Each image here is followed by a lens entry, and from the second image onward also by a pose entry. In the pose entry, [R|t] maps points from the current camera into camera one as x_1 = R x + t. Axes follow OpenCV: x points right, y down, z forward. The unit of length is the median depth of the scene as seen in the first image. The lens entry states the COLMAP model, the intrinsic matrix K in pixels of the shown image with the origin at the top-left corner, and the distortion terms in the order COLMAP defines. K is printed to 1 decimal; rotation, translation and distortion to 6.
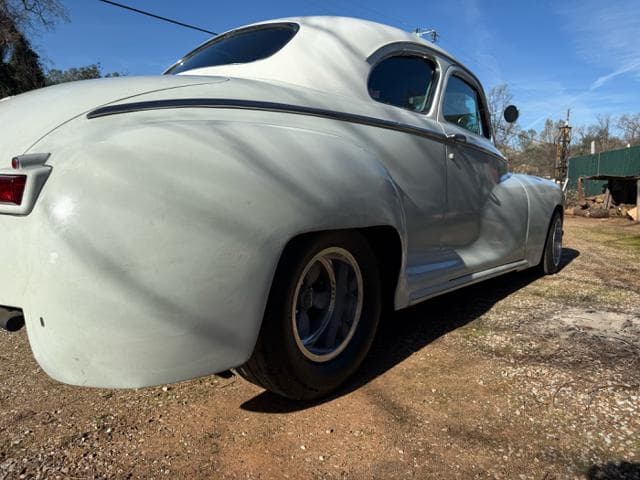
lens RADIAL K [[458.7, 0, 320.7], [0, 458.7, 241.9], [0, 0, 1]] dist [0.019747, -0.026773]
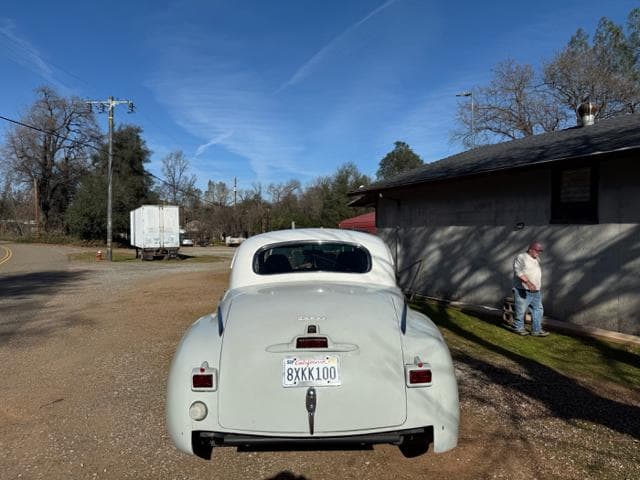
lens RADIAL K [[459.0, 0, 320.0], [0, 459.0, 240.0], [0, 0, 1]] dist [0.008148, -0.006849]
pose [[0.766646, -0.012617, 0.641947, -1.266217], [0.086927, 0.992641, -0.084302, -0.322803], [-0.636159, 0.120432, 0.762101, -0.285440]]
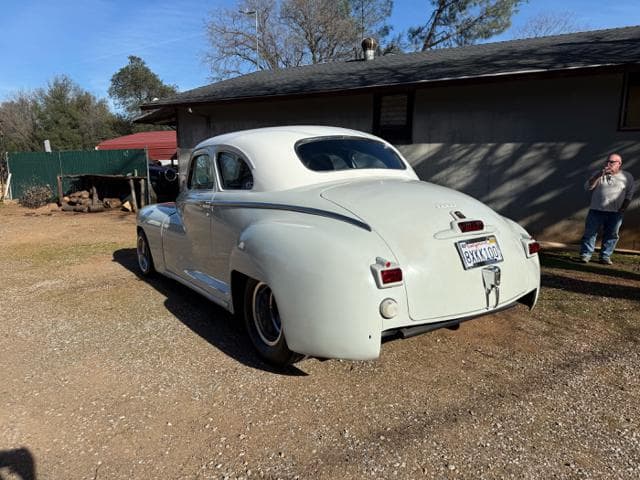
lens RADIAL K [[456.0, 0, 318.1], [0, 456.0, 239.3], [0, 0, 1]] dist [0.051838, -0.065679]
pose [[0.288809, -0.155343, 0.944700, -1.760672], [0.120440, 0.984805, 0.125117, -0.322641], [-0.949781, 0.077645, 0.303129, 0.663437]]
